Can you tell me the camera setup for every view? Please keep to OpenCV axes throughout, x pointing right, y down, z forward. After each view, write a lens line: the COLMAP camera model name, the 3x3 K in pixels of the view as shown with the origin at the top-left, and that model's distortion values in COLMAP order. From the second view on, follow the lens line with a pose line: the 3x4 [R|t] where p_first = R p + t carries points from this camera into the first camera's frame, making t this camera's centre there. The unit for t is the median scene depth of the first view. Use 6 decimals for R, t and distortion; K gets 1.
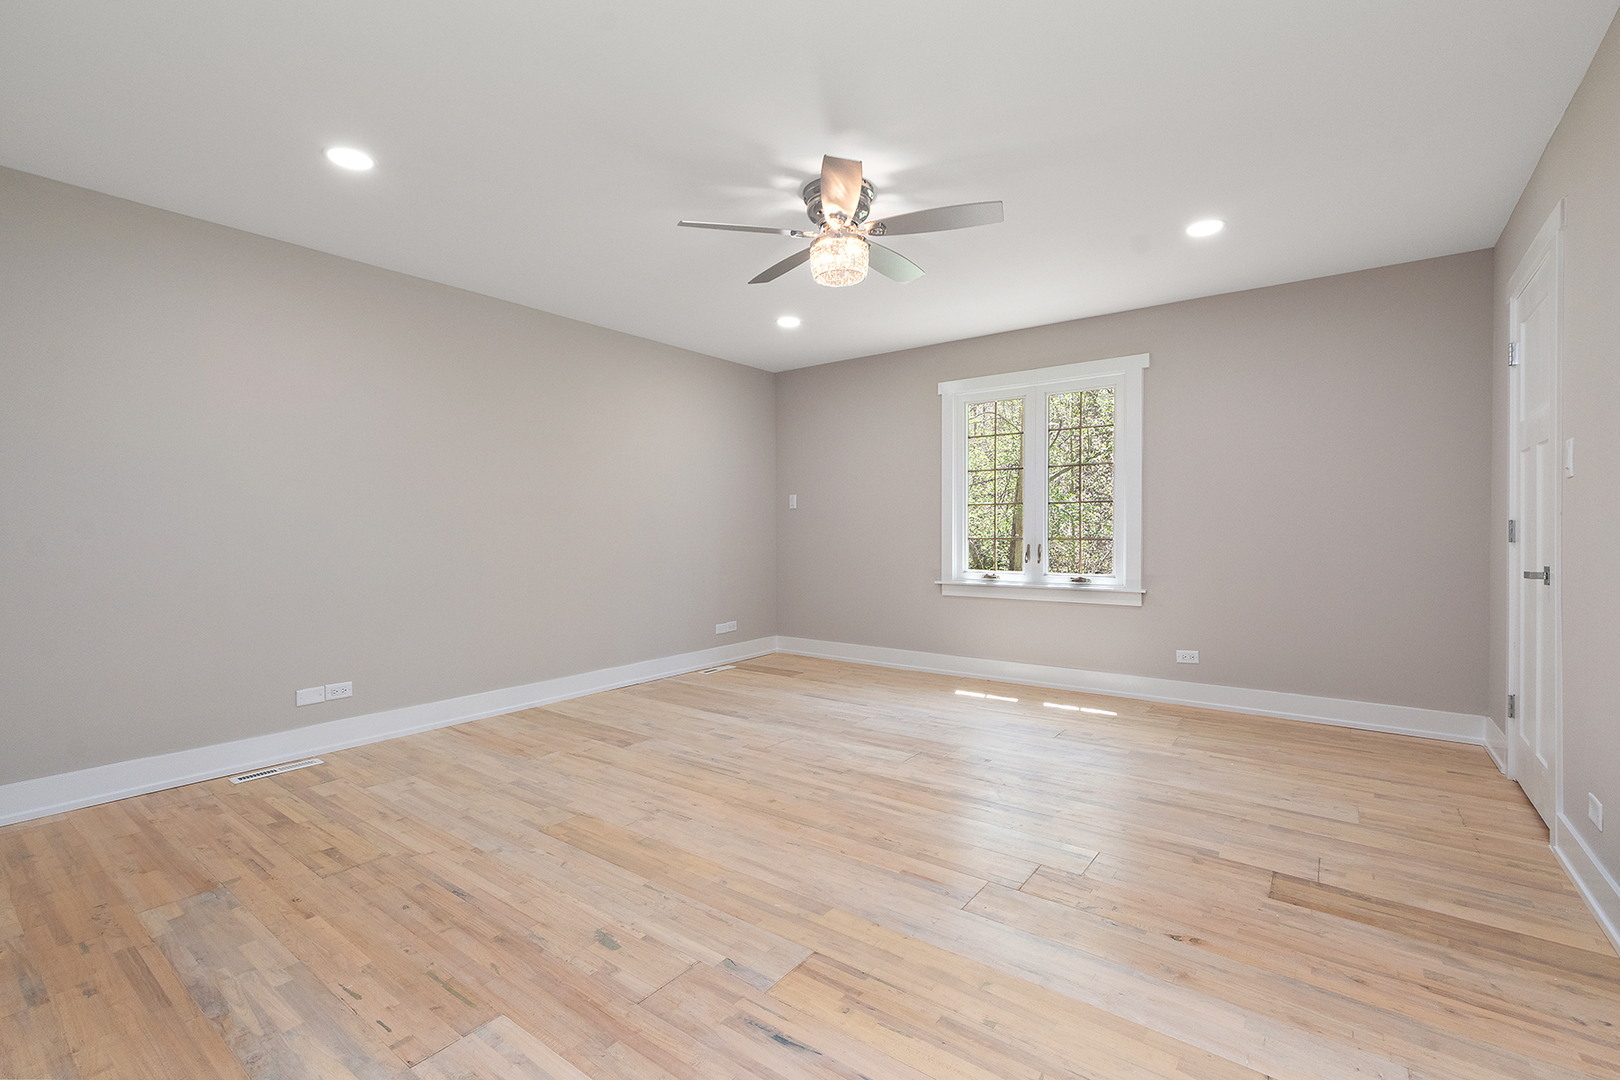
lens RADIAL K [[716.9, 0, 795.6], [0, 716.9, 546.8], [0, 0, 1]] dist [-0.001834, -0.000618]
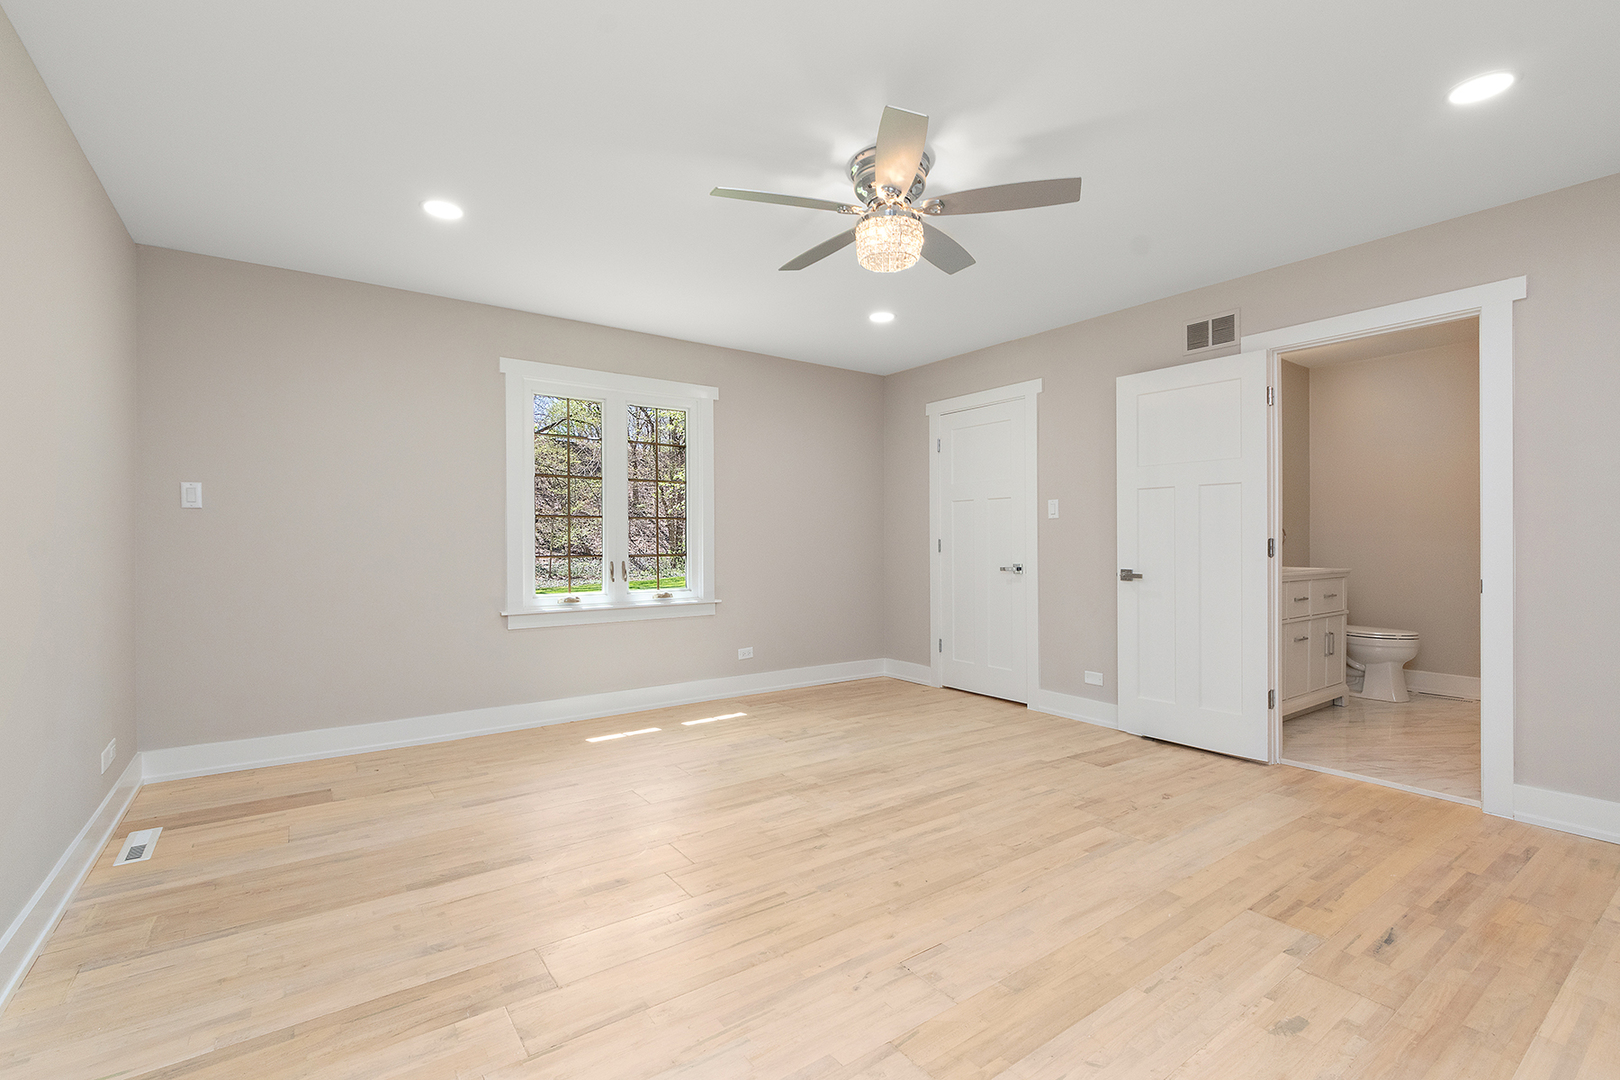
lens RADIAL K [[716.9, 0, 795.6], [0, 716.9, 546.8], [0, 0, 1]] dist [-0.001834, -0.000618]
pose [[0.296026, -0.004443, 0.955170, -0.744187], [0.023337, 0.999724, -0.002583, -0.022126], [-0.954895, 0.023055, 0.296048, 0.769787]]
